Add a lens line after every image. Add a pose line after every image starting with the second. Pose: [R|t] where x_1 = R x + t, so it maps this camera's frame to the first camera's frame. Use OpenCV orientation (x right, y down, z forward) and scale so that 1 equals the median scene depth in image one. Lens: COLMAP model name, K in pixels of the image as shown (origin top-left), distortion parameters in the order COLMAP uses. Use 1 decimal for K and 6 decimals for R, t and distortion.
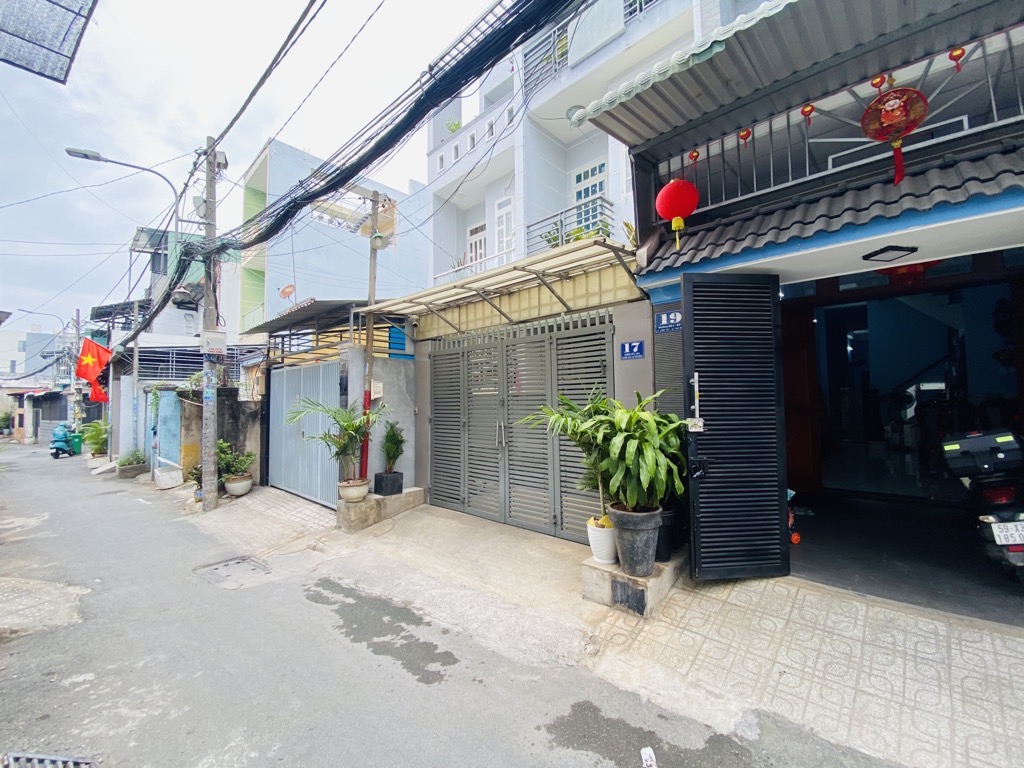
lens RADIAL K [[414.9, 0, 512.0], [0, 414.9, 384.0], [0, 0, 1]] dist [0.043273, -0.031086]
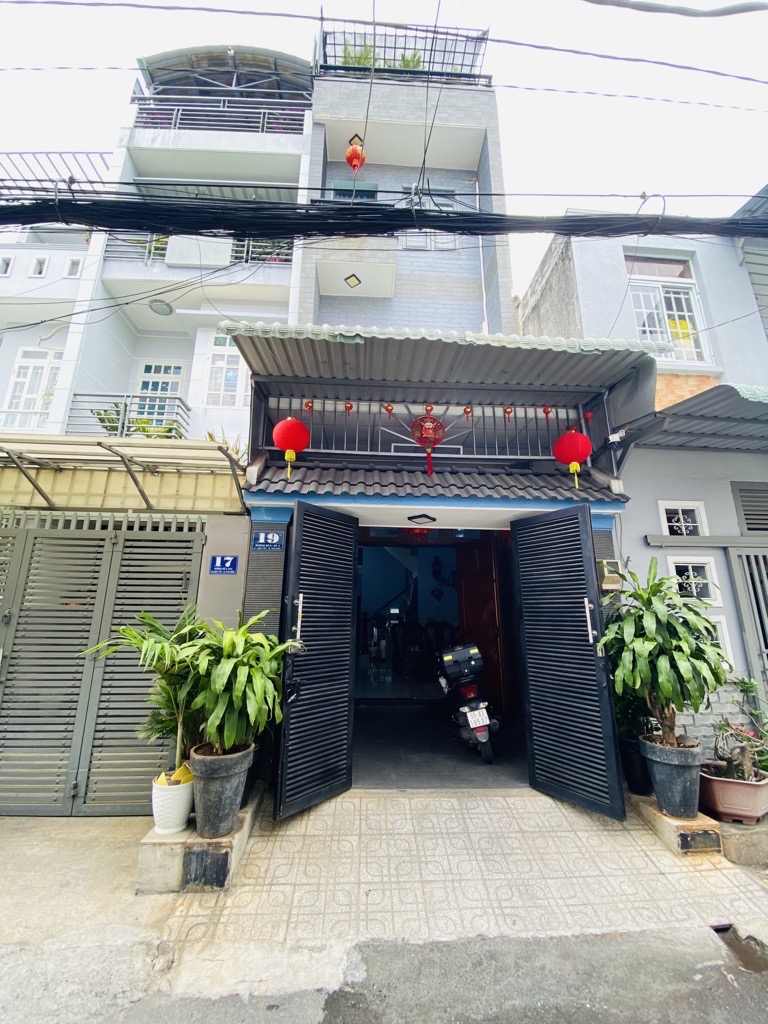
lens RADIAL K [[414.9, 0, 384.0], [0, 414.9, 512.0], [0, 0, 1]] dist [0.043273, -0.031086]
pose [[0.688118, 0.200193, 0.697436, -0.187102], [-0.050728, 0.972107, -0.228984, 0.001548], [-0.723823, 0.122189, 0.679080, 0.104060]]
